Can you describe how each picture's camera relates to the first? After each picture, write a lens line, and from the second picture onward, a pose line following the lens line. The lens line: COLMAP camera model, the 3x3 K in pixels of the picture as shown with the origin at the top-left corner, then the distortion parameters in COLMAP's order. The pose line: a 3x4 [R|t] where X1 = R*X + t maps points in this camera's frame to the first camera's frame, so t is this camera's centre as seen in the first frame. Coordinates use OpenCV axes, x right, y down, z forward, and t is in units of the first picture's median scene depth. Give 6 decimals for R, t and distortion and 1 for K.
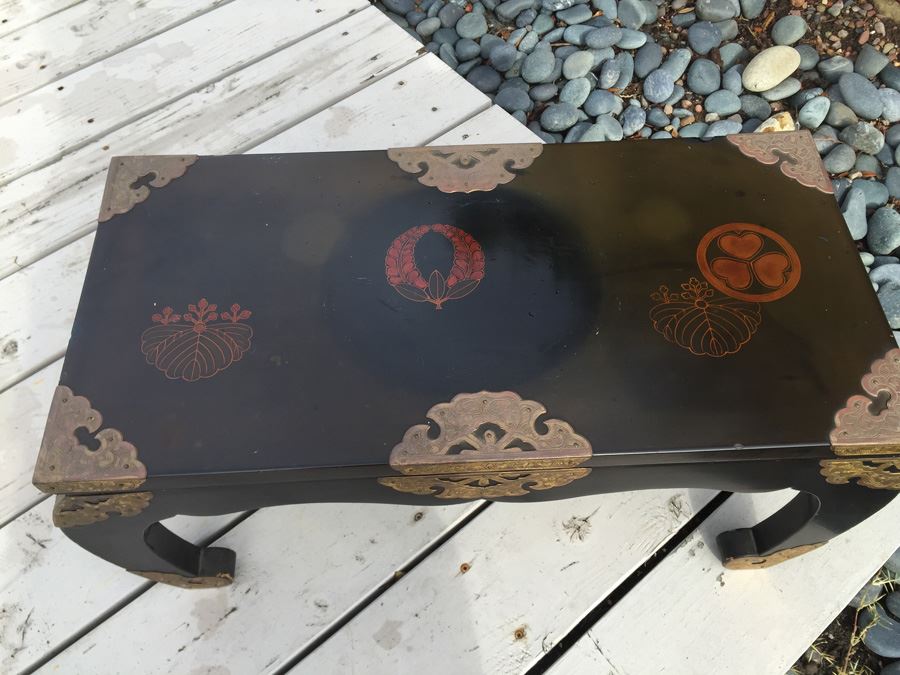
lens RADIAL K [[774.2, 0, 449.5], [0, 774.2, 332.4], [0, 0, 1]] dist [0.084060, -0.136872]
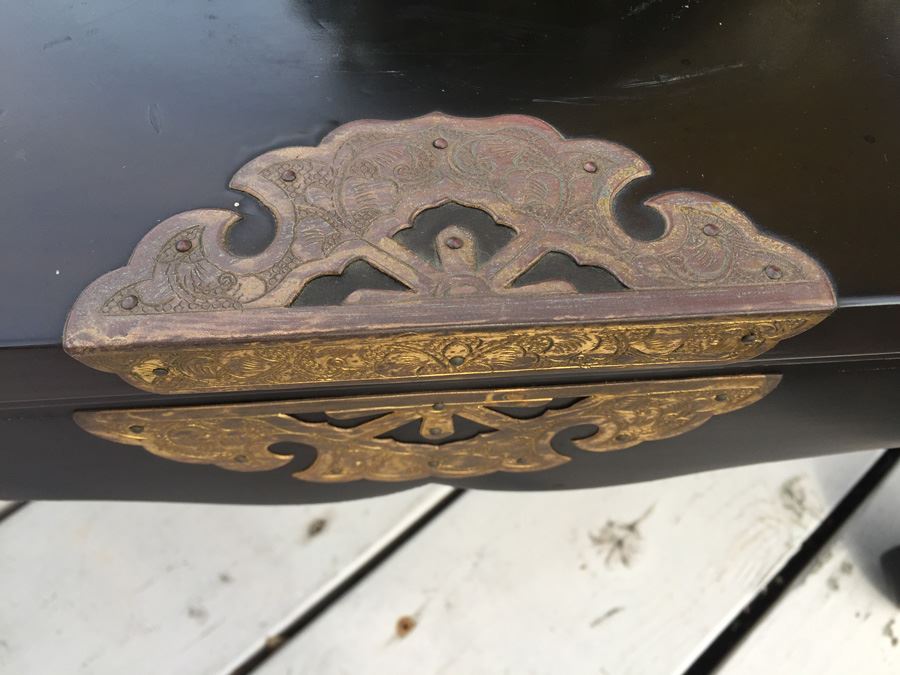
lens RADIAL K [[774.2, 0, 449.5], [0, 774.2, 332.4], [0, 0, 1]] dist [0.084060, -0.136872]
pose [[0.998619, -0.006237, 0.052169, 0.024091], [0.006292, 0.999980, -0.000892, 0.113673], [-0.052162, 0.001219, 0.998638, 0.501479]]
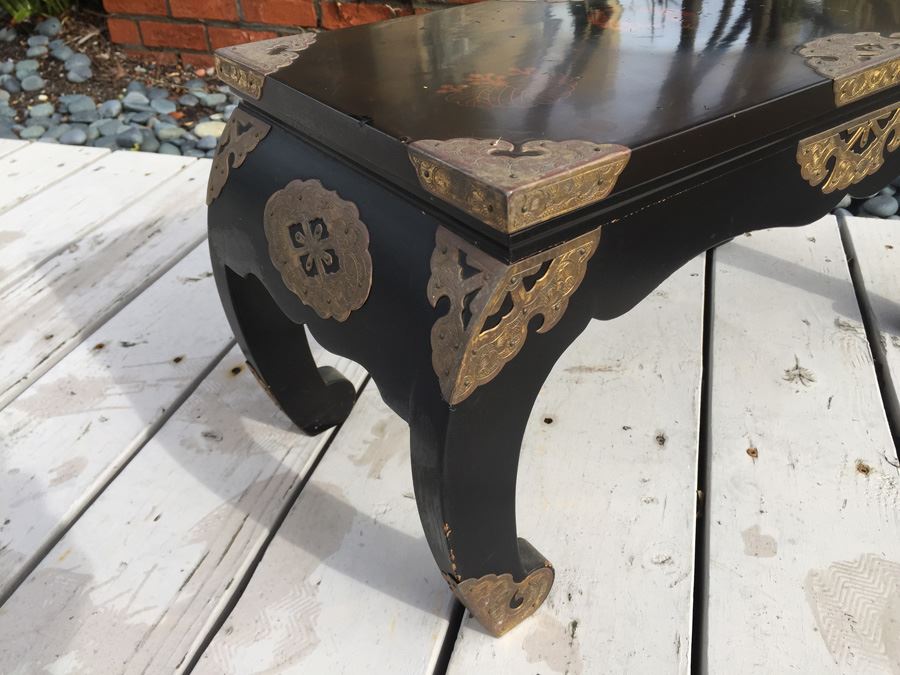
lens RADIAL K [[774.2, 0, 449.5], [0, 774.2, 332.4], [0, 0, 1]] dist [0.084060, -0.136872]
pose [[0.828524, -0.329550, 0.452708, -0.581863], [0.484959, 0.826481, -0.285909, 0.287997], [-0.279934, 0.456427, 0.844578, 0.358973]]
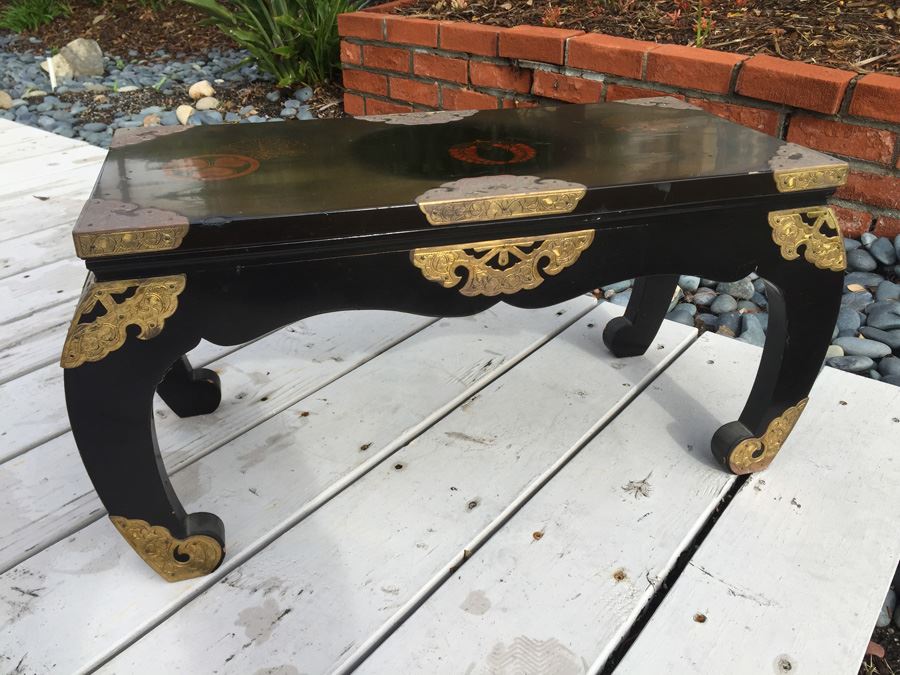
lens RADIAL K [[765.5, 0, 450.0], [0, 765.5, 337.5], [0, 0, 1]] dist [0.090128, -0.142791]
pose [[0.976274, -0.102031, 0.190996, -0.234715], [0.181366, 0.867178, -0.463798, 0.514990], [-0.118305, 0.487434, 0.865108, 0.128703]]
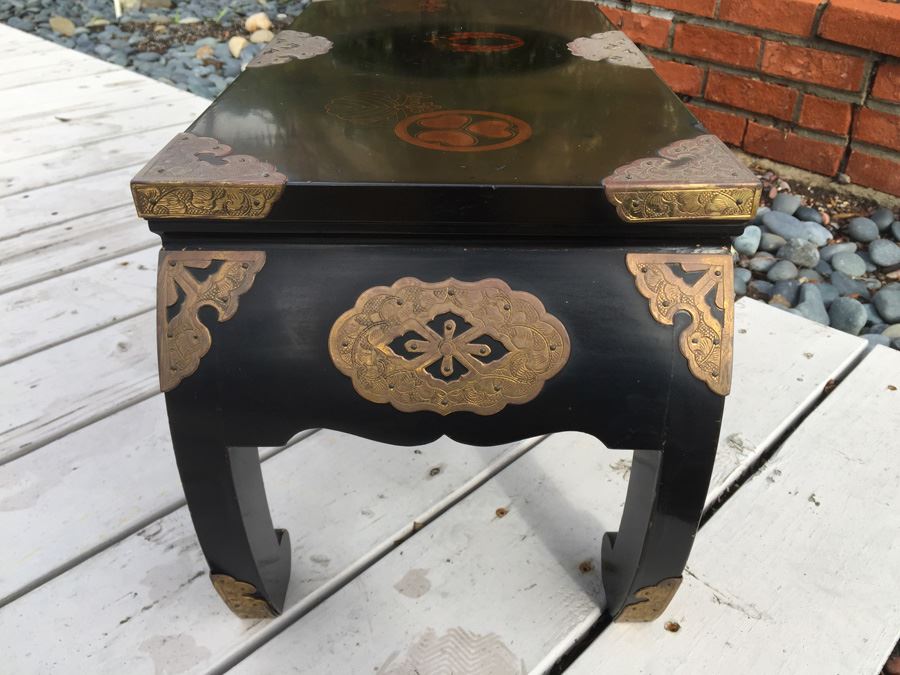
lens RADIAL K [[774.2, 0, 449.5], [0, 774.2, 332.4], [0, 0, 1]] dist [0.084060, -0.136872]
pose [[0.993834, -0.045790, 0.100983, -0.107057], [0.085400, 0.896983, -0.433738, 0.490739], [-0.070719, 0.439688, 0.895362, 0.224104]]
